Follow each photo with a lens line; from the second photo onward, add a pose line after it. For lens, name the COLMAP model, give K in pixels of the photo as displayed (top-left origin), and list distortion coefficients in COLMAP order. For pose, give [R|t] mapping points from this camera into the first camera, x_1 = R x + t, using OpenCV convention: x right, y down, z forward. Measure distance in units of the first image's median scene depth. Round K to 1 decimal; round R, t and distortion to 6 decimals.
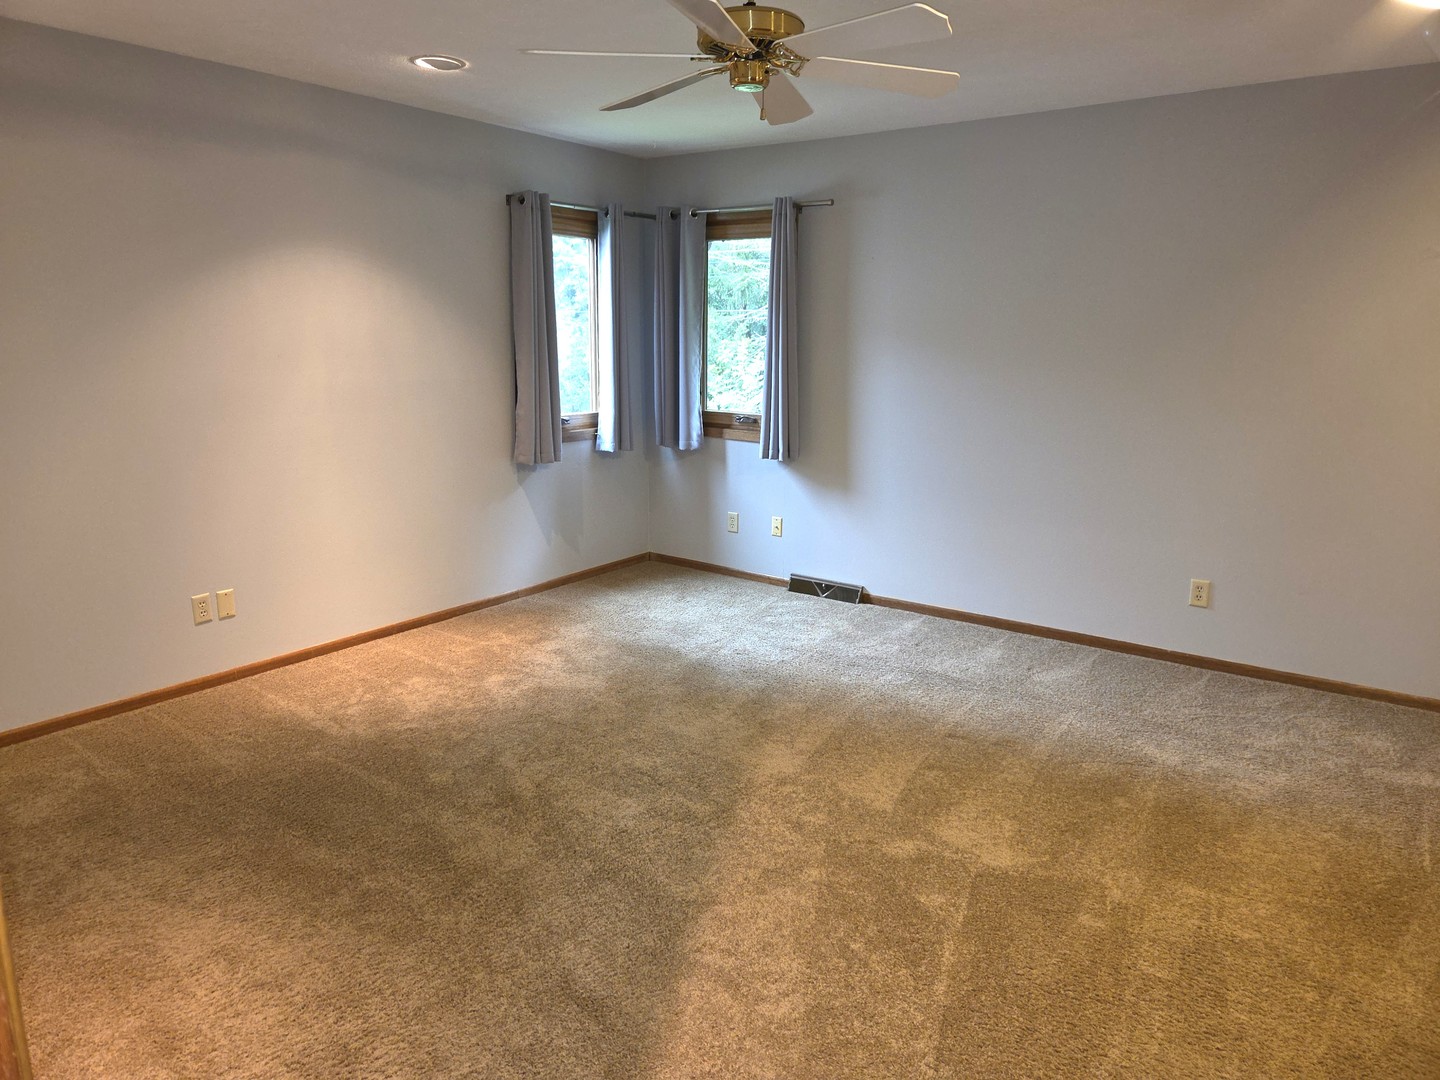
lens RADIAL K [[974.9, 0, 722.6], [0, 974.9, 538.2], [0, 0, 1]] dist [0.040773, -0.014573]
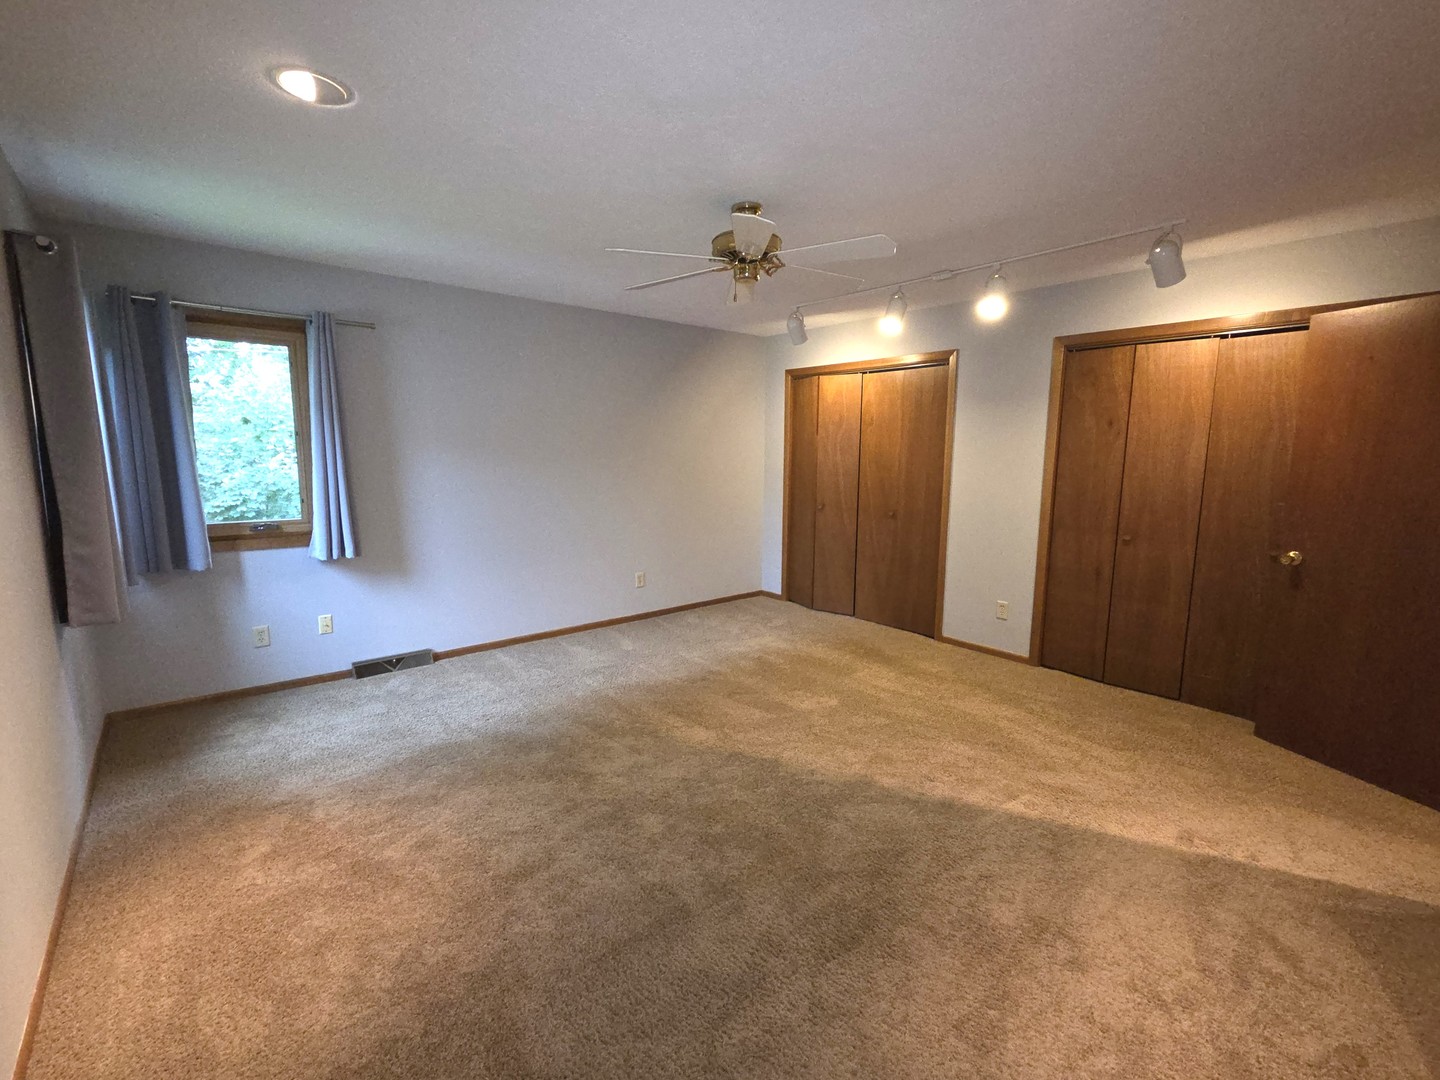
lens RADIAL K [[646.5, 0, 723.0], [0, 646.5, 540.8], [0, 0, 1]] dist [-0.000964, -0.000106]
pose [[0.202438, -0.151952, 0.967435, -0.563931], [0.188846, 0.975404, 0.113687, -0.107629], [-0.960914, 0.159681, 0.226154, 0.474272]]
